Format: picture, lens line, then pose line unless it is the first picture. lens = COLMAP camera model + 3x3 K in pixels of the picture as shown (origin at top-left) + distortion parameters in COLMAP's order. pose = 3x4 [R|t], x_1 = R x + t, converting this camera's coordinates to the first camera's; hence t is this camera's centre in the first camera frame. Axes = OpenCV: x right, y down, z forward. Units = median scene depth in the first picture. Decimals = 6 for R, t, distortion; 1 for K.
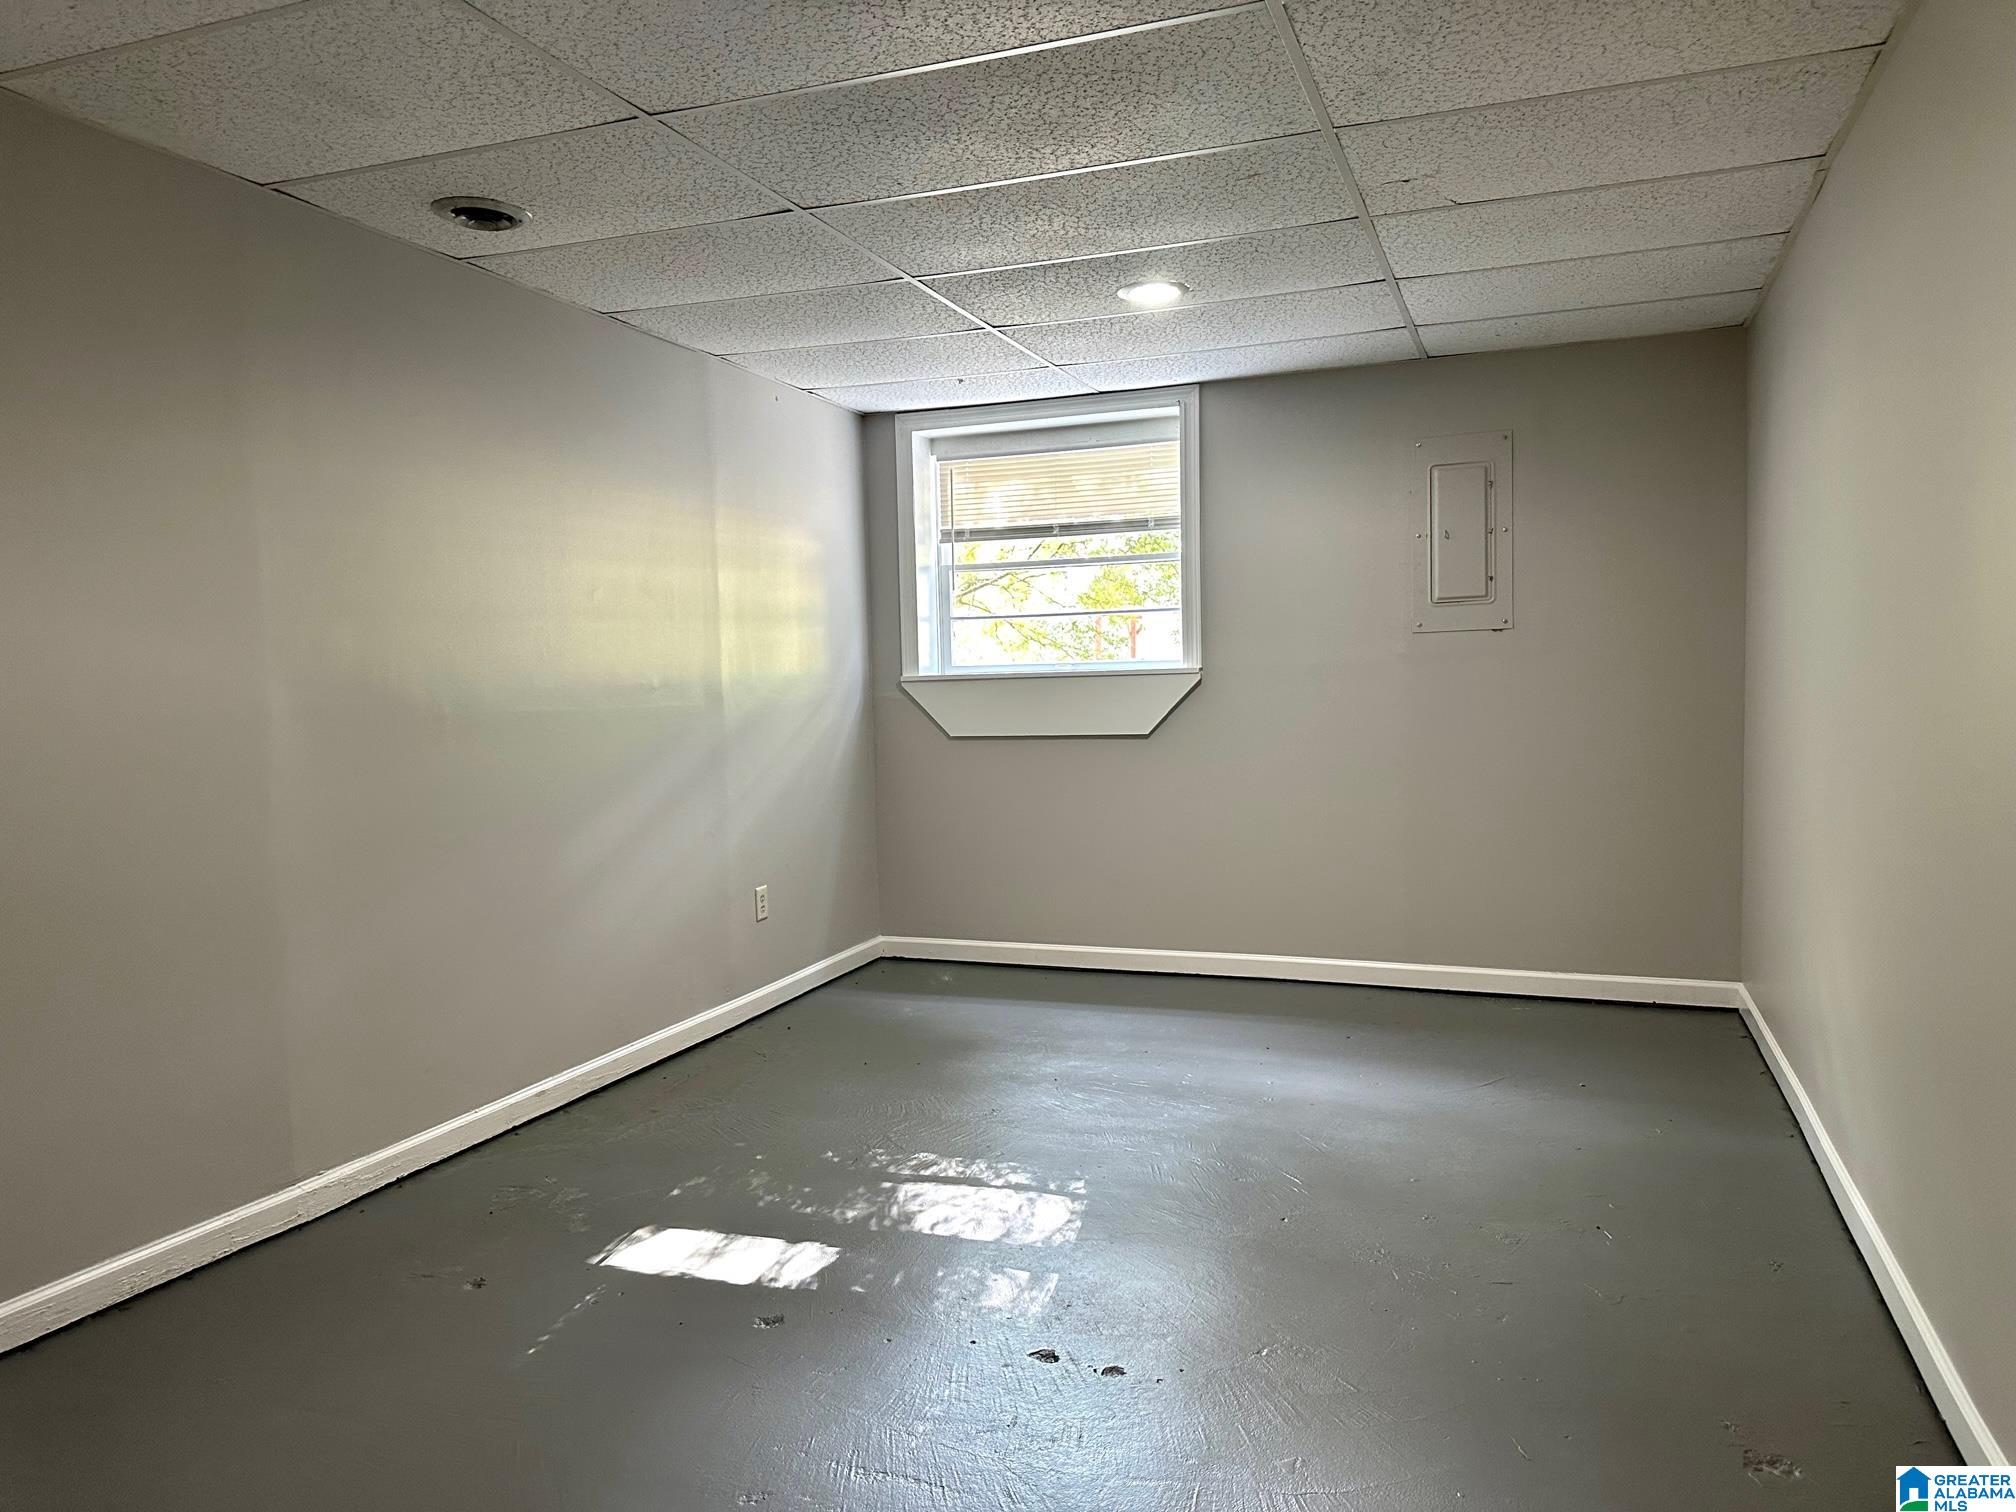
lens RADIAL K [[1427.1, 0, 1008.9], [0, 1427.1, 761.1], [0, 0, 1]] dist [0.099425, -0.100995]
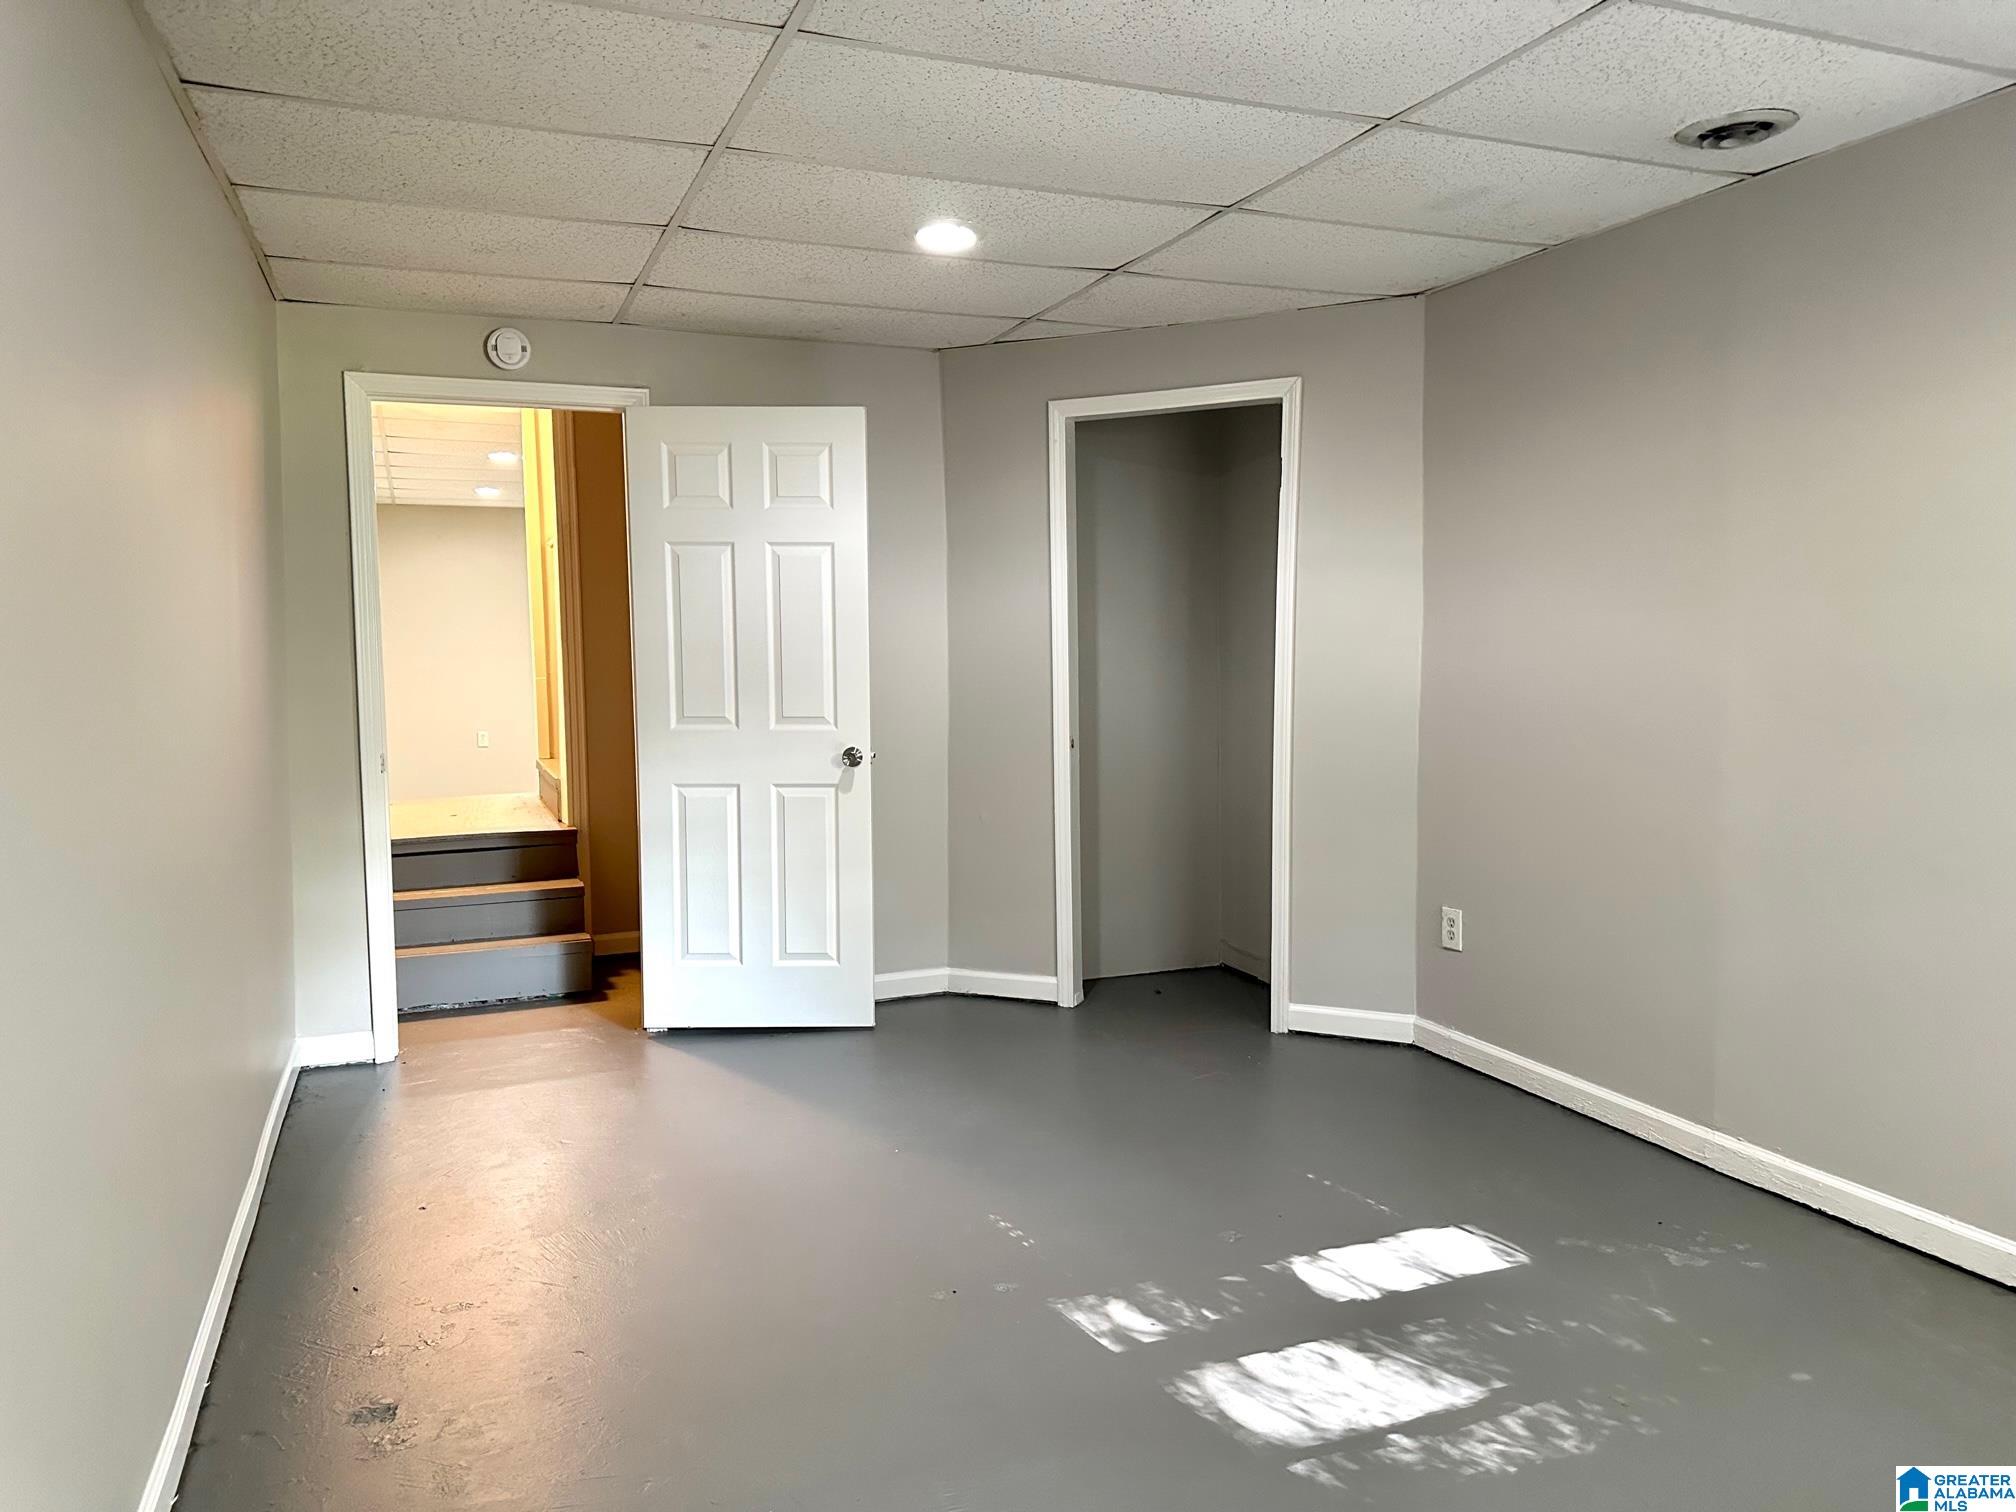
lens RADIAL K [[1427.1, 0, 1008.2], [0, 1427.1, 751.9], [0, 0, 1]] dist [0.099425, -0.100995]
pose [[-0.726191, 0.077302, -0.683133, 0.597688], [-0.023722, 0.990249, 0.137271, -0.117302], [0.687083, 0.115890, -0.717277, 1.400062]]
